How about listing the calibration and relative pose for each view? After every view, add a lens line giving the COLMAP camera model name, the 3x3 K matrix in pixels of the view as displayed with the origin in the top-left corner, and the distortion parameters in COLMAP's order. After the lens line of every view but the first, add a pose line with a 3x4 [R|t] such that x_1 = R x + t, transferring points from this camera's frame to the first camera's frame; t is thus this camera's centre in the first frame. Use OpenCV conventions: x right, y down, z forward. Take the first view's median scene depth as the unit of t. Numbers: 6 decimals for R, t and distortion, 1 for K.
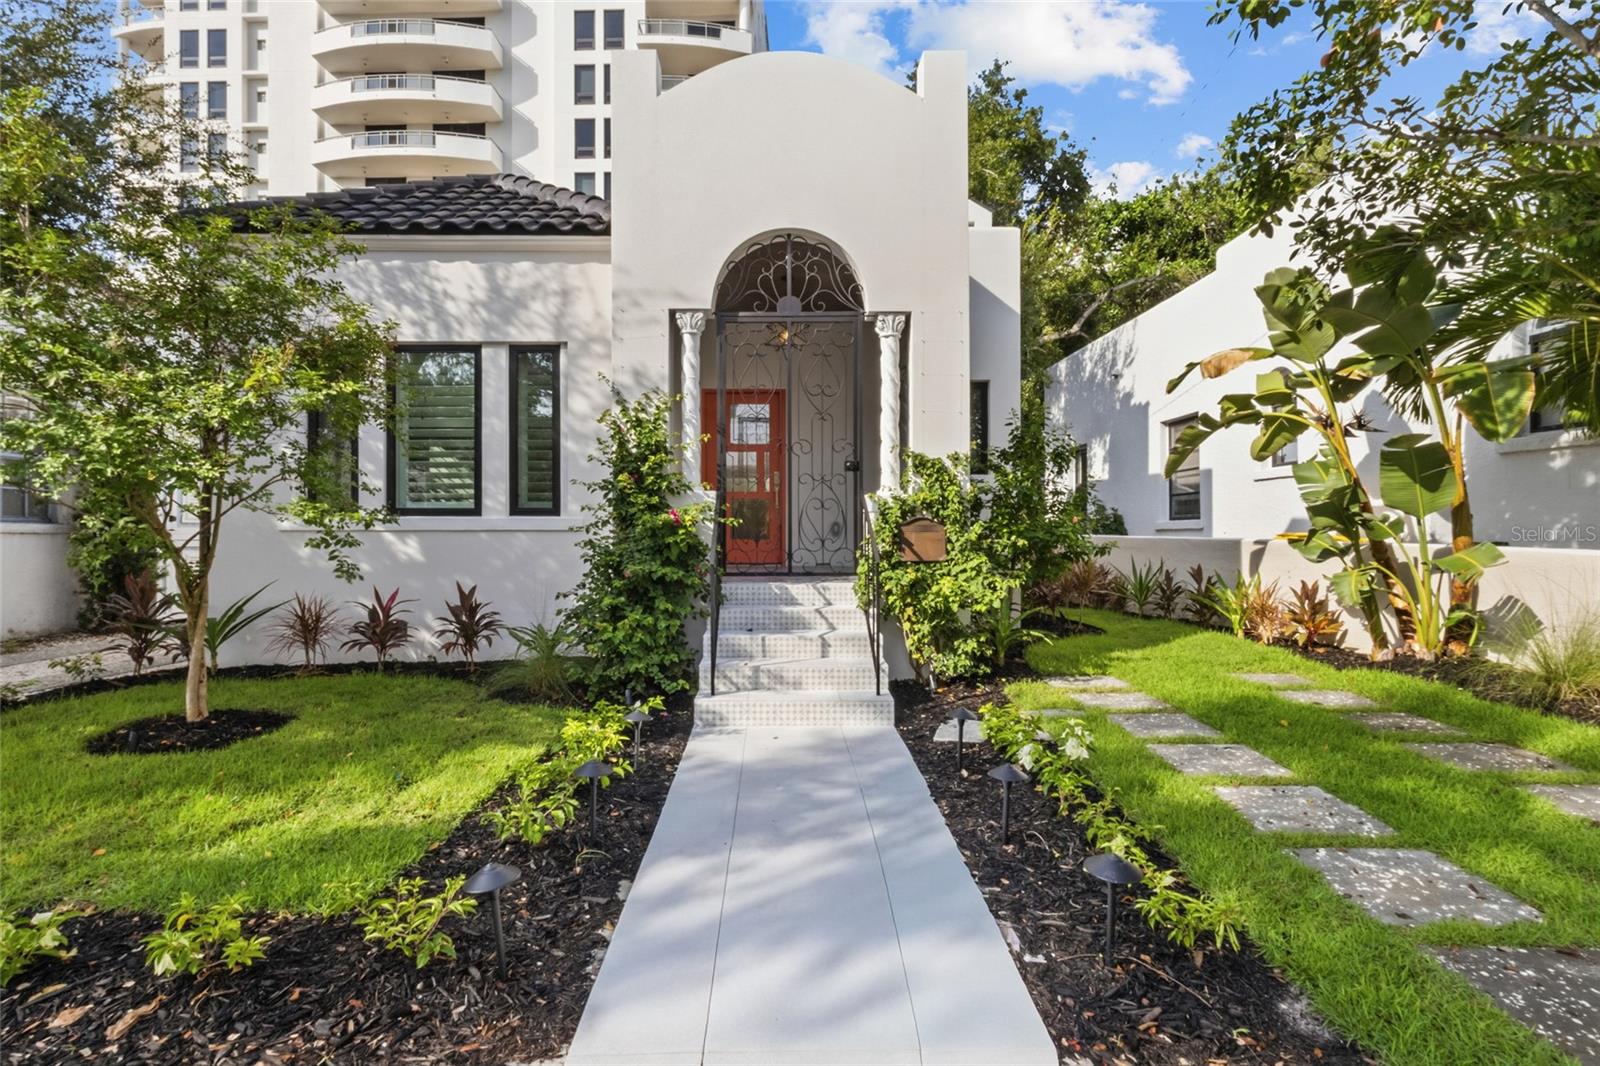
lens RADIAL K [[738.2, 0, 797.3], [0, 738.2, 541.6], [0, 0, 1]] dist [0.002119, -0.000153]
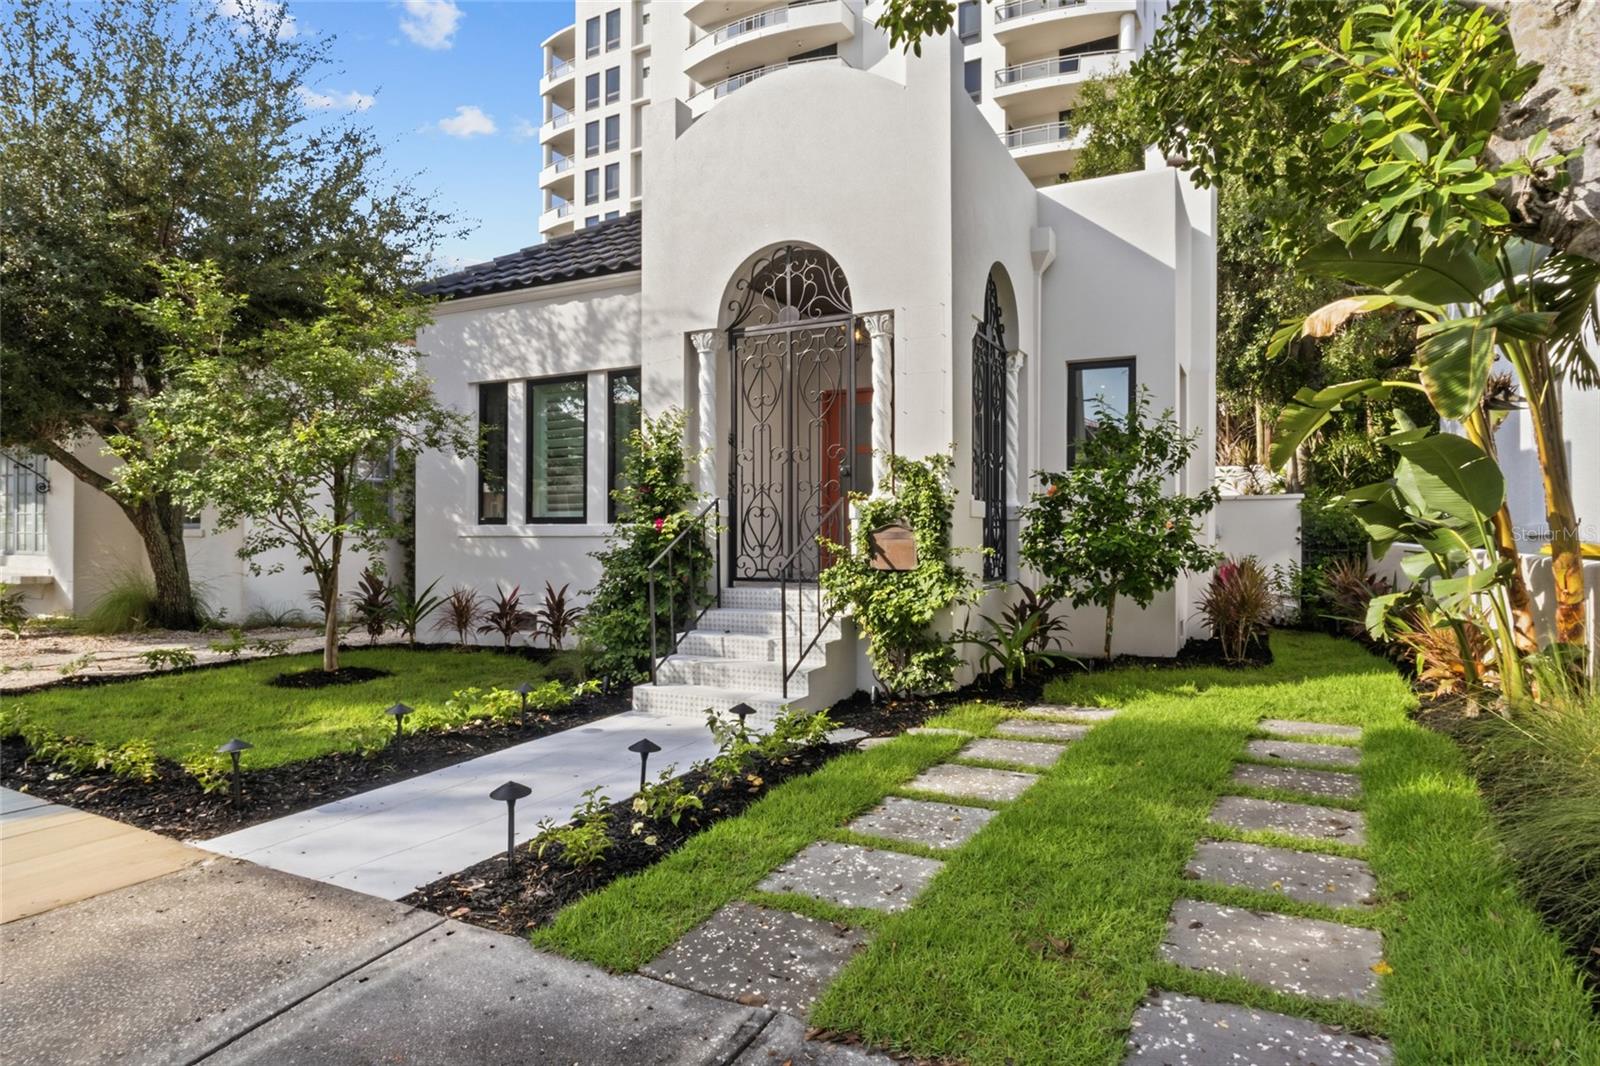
lens RADIAL K [[872.4, 0, 799.4], [0, 872.4, 537.5], [0, 0, 1]] dist [-0.010201, -0.000153]
pose [[0.895473, 0.001525, -0.445112, 0.536951], [-0.006265, 0.999938, -0.009178, -0.003705], [0.445071, 0.011007, 0.895428, -0.064236]]
